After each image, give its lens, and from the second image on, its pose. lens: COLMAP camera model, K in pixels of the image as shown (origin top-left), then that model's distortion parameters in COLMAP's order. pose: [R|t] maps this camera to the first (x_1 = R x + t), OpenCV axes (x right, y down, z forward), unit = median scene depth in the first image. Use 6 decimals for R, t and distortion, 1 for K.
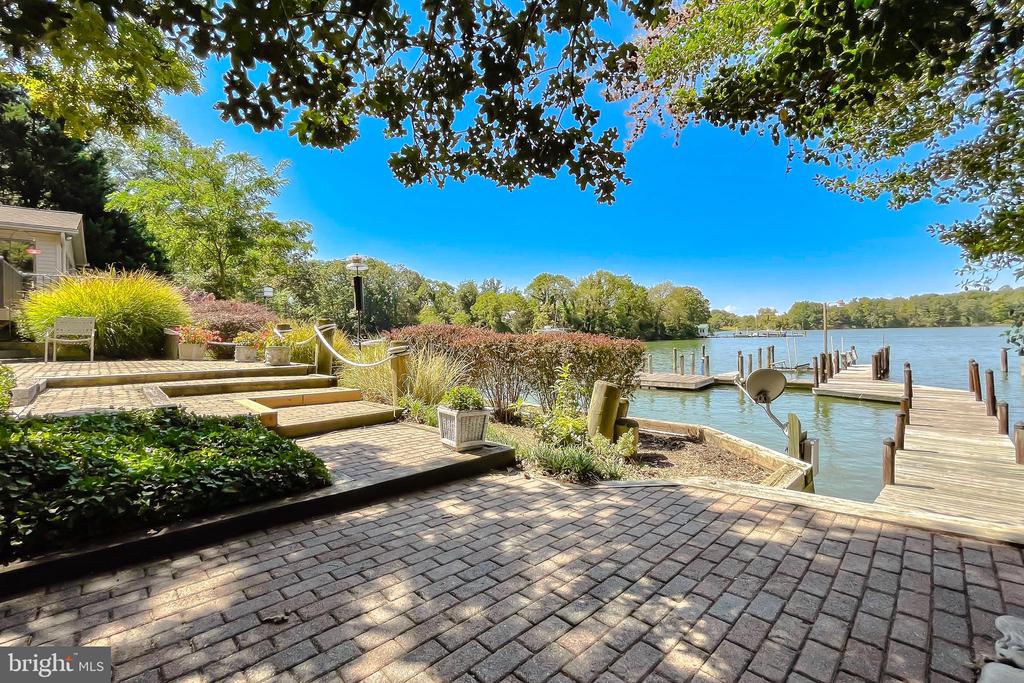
lens RADIAL K [[438.6, 0, 514.0], [0, 438.6, 335.9], [0, 0, 1]] dist [0.001203, -0.000024]
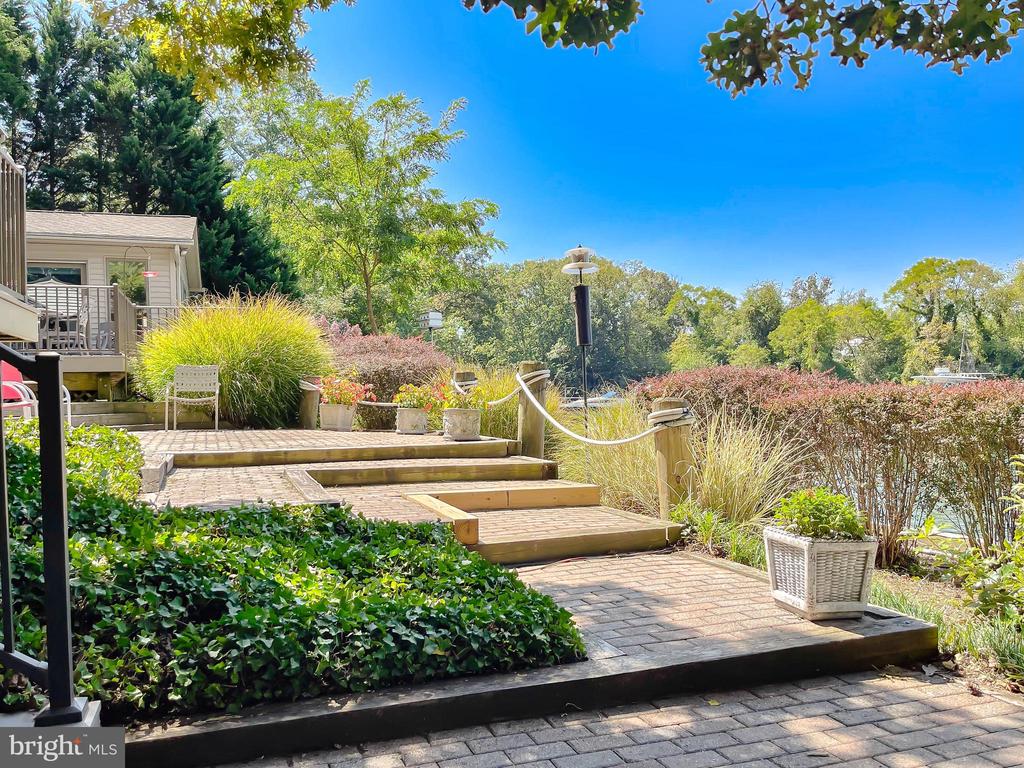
lens RADIAL K [[808.7, 0, 524.9], [0, 808.7, 397.6], [0, 0, 1]] dist [0.053713, -0.048076]
pose [[0.925330, -0.002695, -0.379153, -0.037881], [0.006144, 0.999950, 0.007887, 0.000435], [0.379113, -0.009628, 0.925300, 0.009186]]
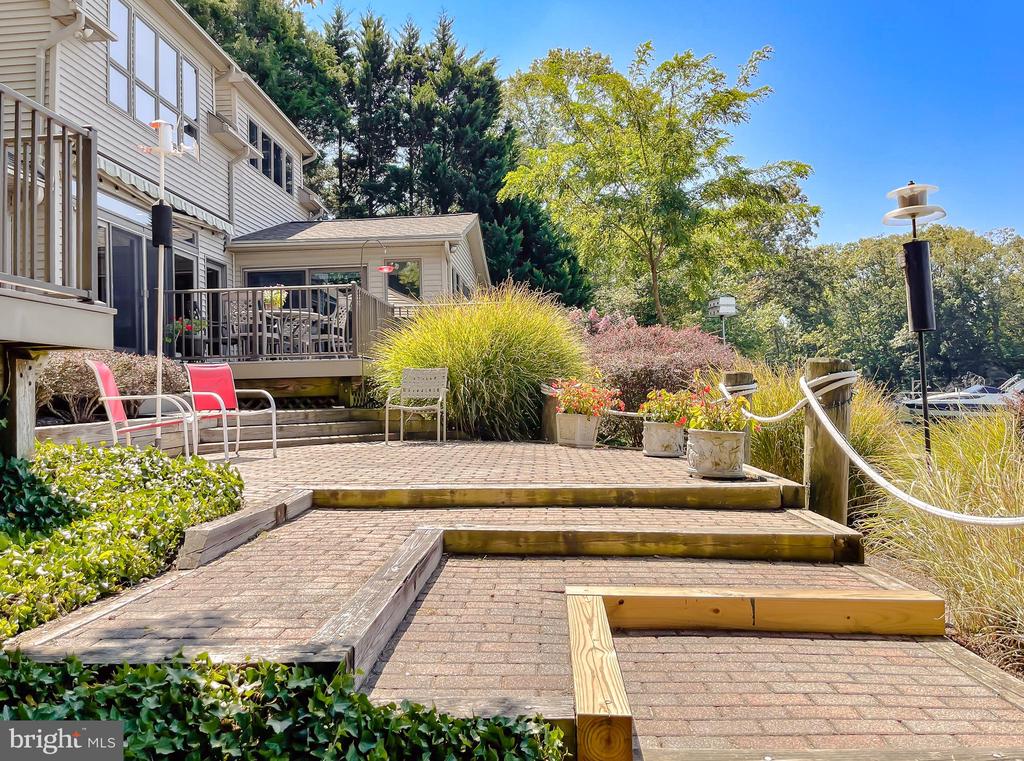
lens RADIAL K [[808.7, 0, 501.7], [0, 808.7, 363.2], [0, 0, 1]] dist [0.053713, -0.048076]
pose [[0.691298, -0.028123, -0.722022, -0.128025], [0.010422, 0.999526, -0.028954, -0.018818], [0.722495, 0.012491, 0.691264, 0.339450]]
